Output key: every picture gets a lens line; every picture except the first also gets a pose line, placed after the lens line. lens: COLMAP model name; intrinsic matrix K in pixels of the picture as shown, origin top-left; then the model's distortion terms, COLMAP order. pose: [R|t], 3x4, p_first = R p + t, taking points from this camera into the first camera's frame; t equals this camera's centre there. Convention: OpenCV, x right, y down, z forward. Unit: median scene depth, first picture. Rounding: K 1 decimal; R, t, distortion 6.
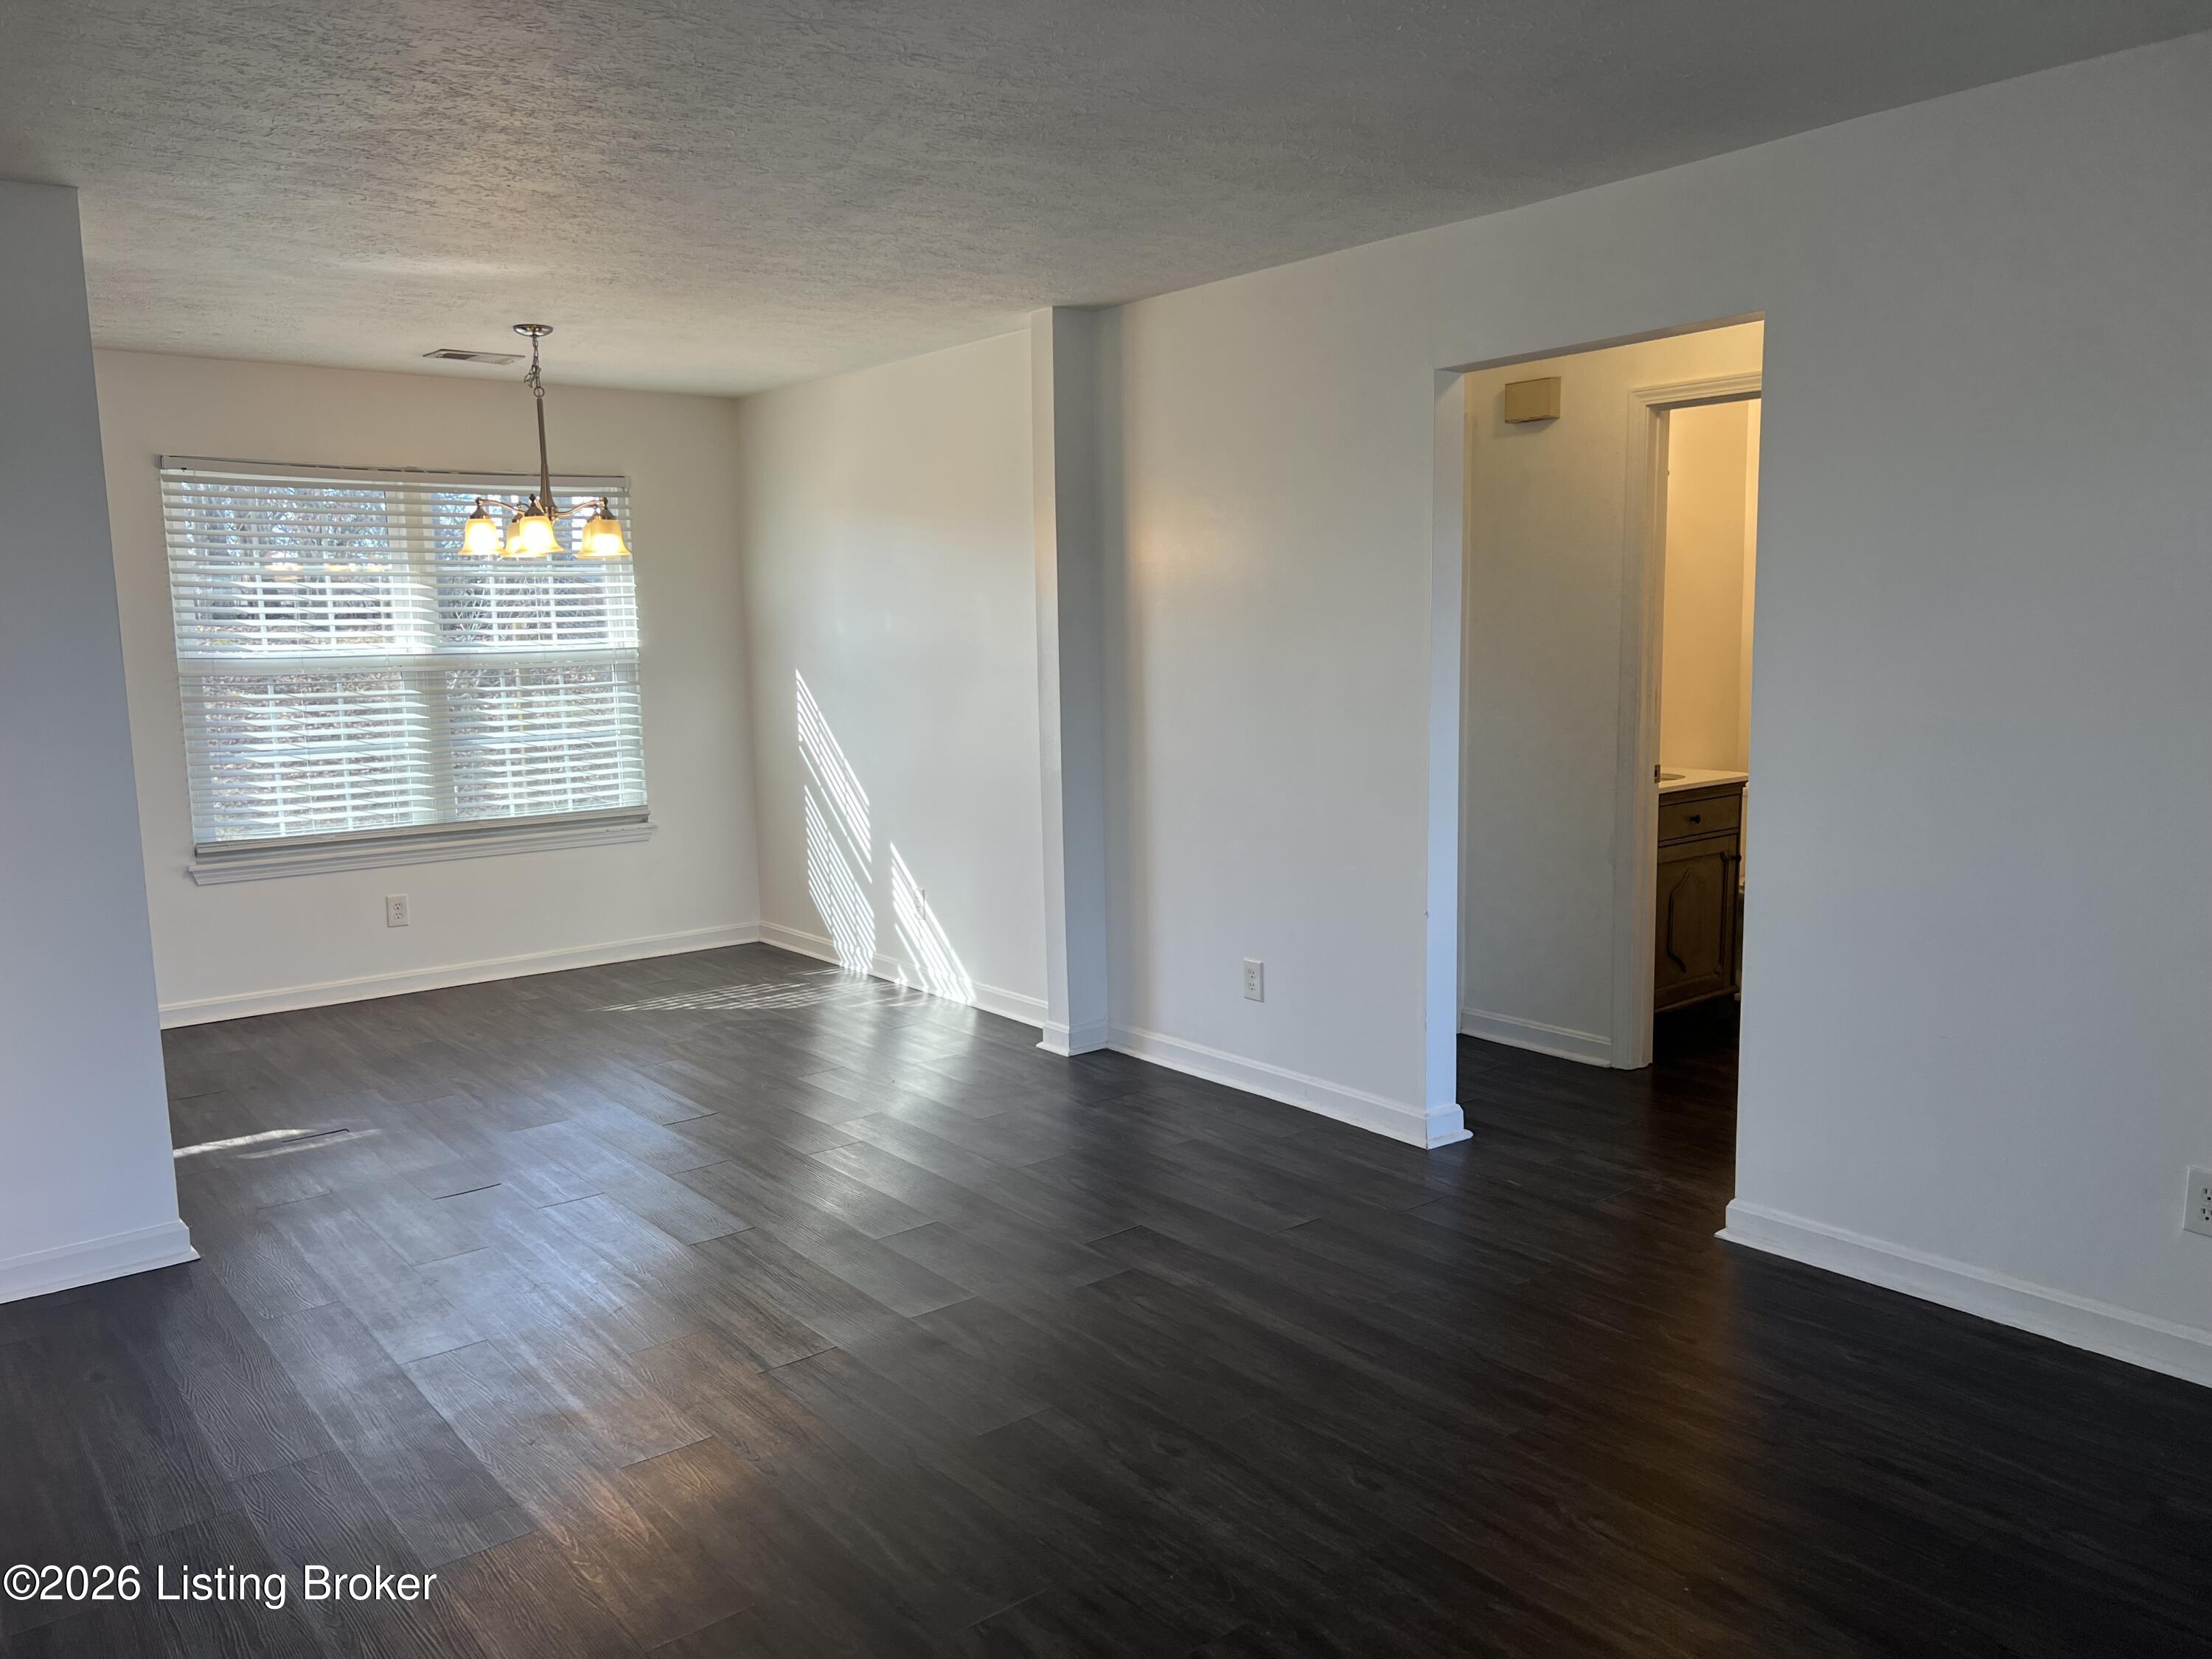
lens RADIAL K [[1678.4, 0, 1101.6], [0, 1678.4, 826.7], [0, 0, 1]] dist [0.046183, -0.035350]
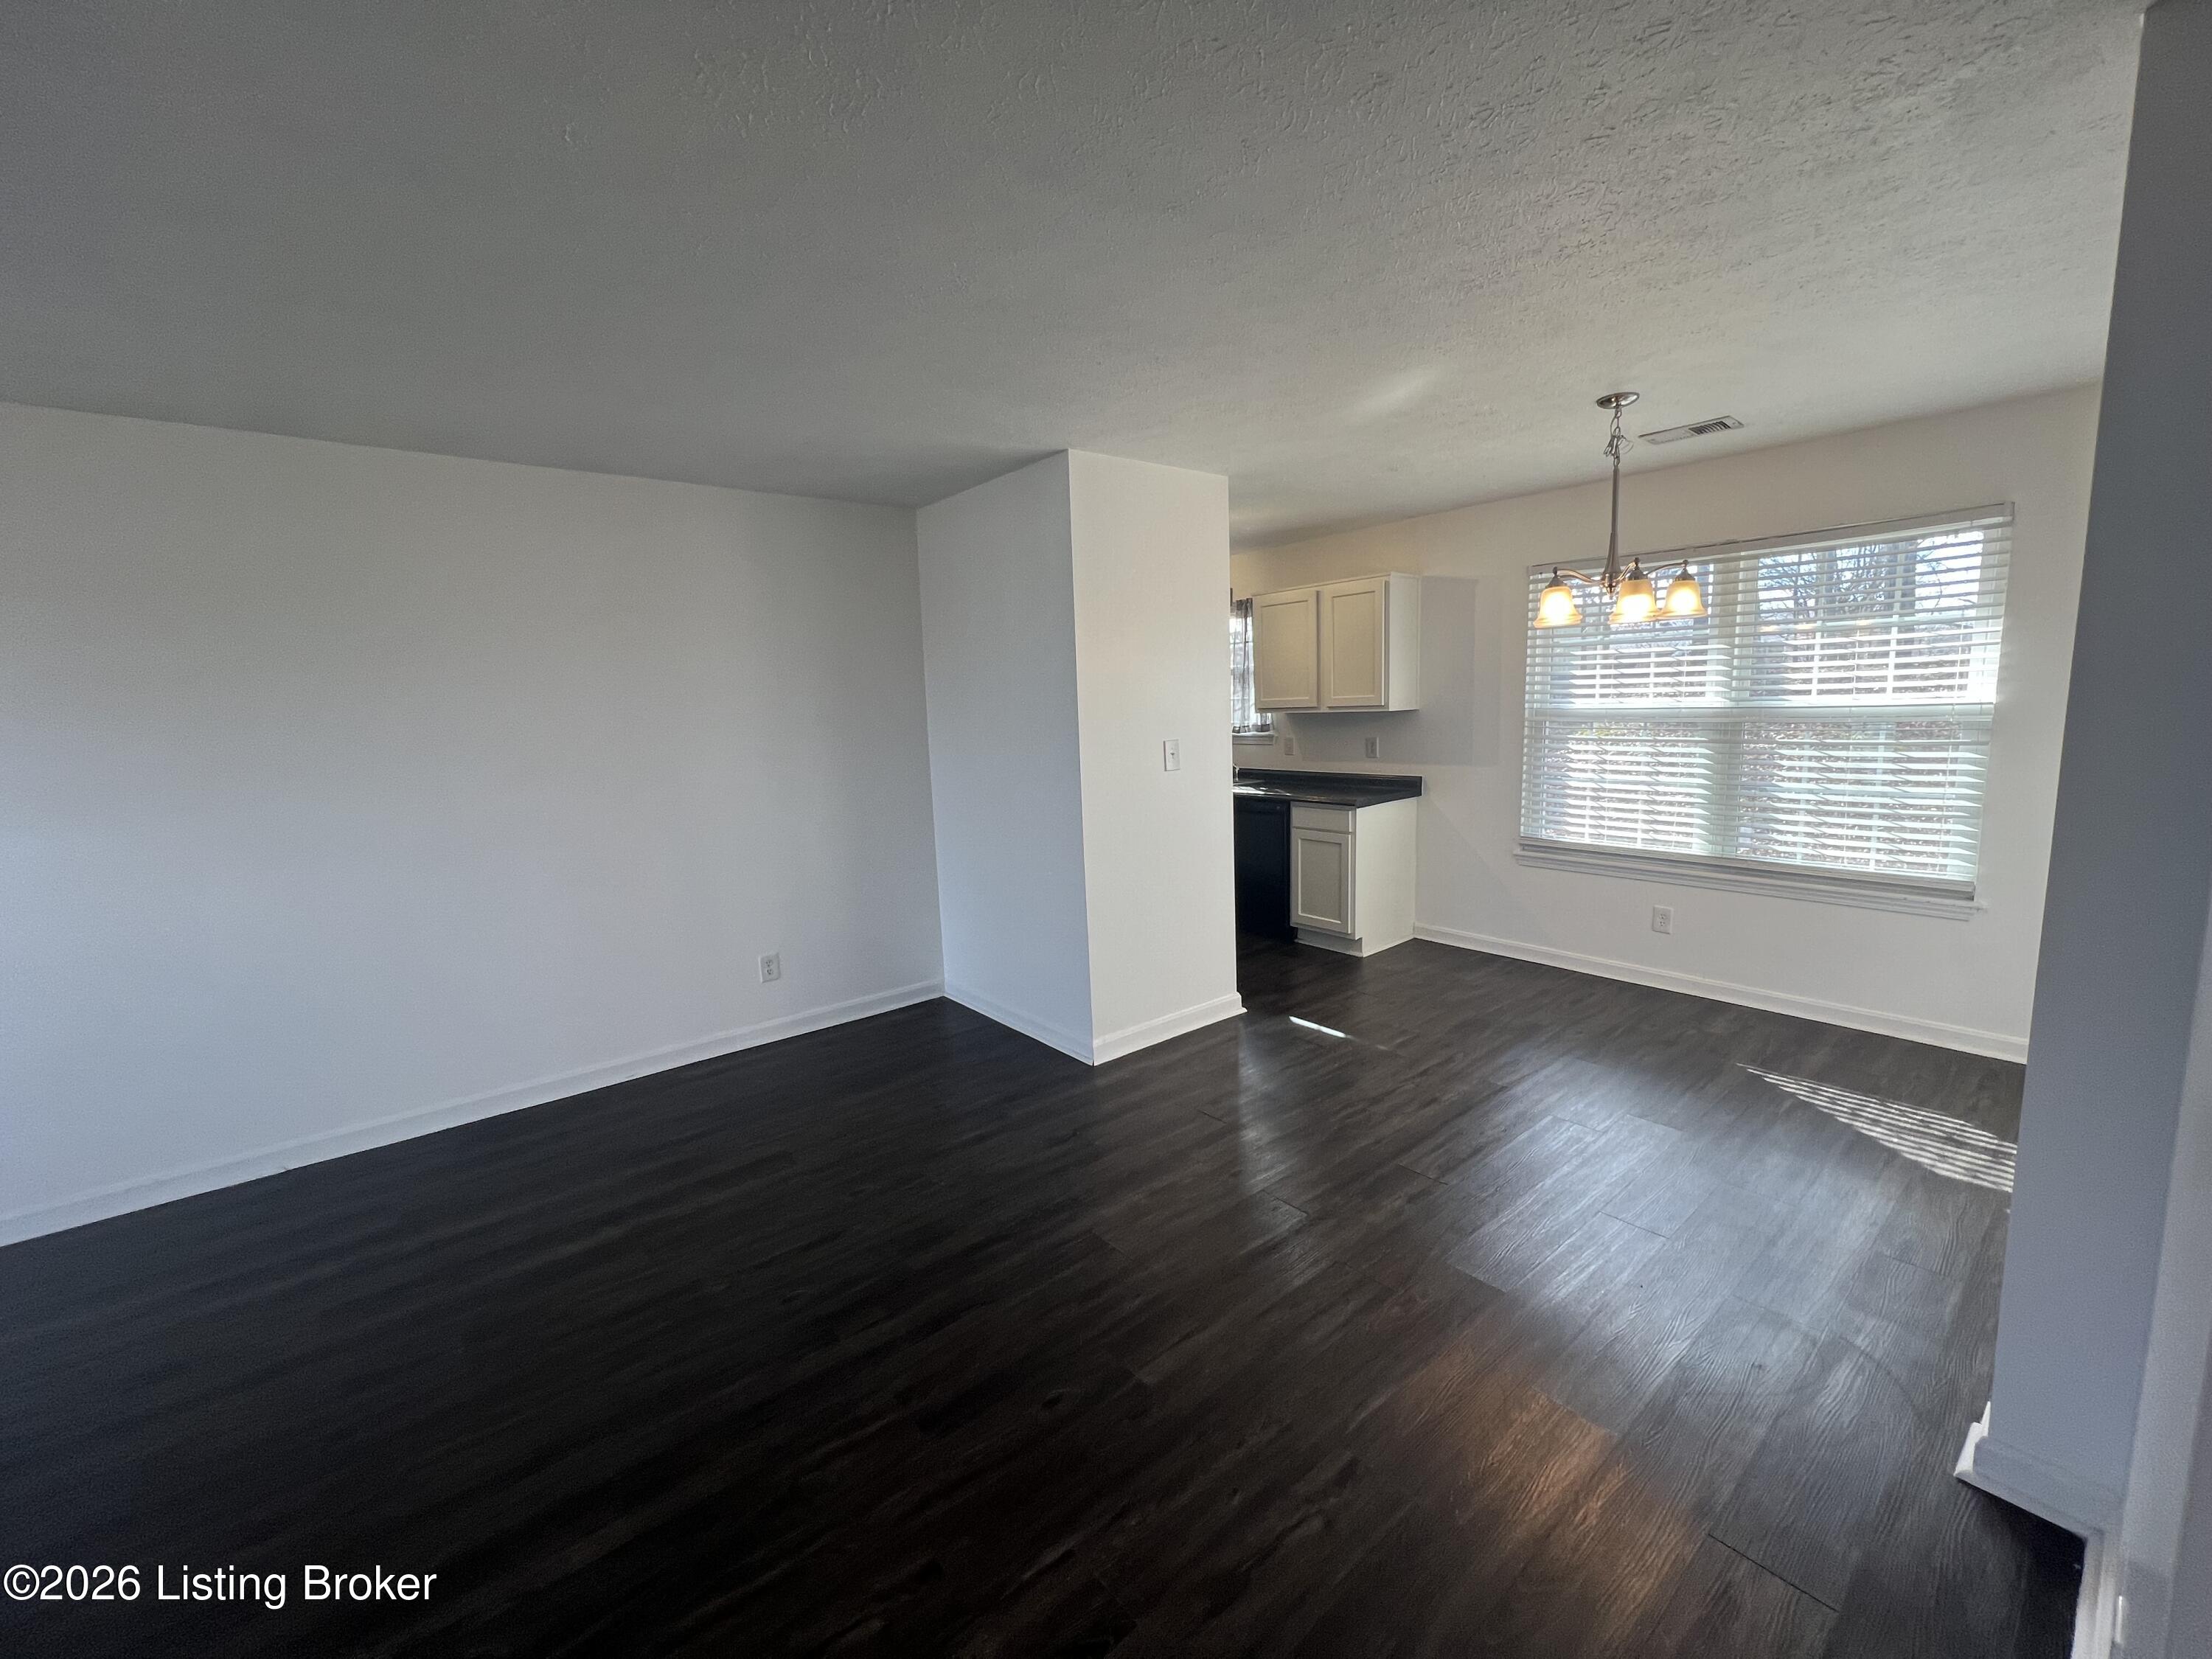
lens RADIAL K [[887.5, 0, 1105.7], [0, 887.5, 823.9], [0, 0, 1]] dist [-0.003351, -0.000070]
pose [[-0.002433, 0.153147, -0.988200, 0.197831], [-0.093690, 0.983822, 0.152700, -0.077032], [0.995598, 0.092956, 0.011954, 0.586867]]
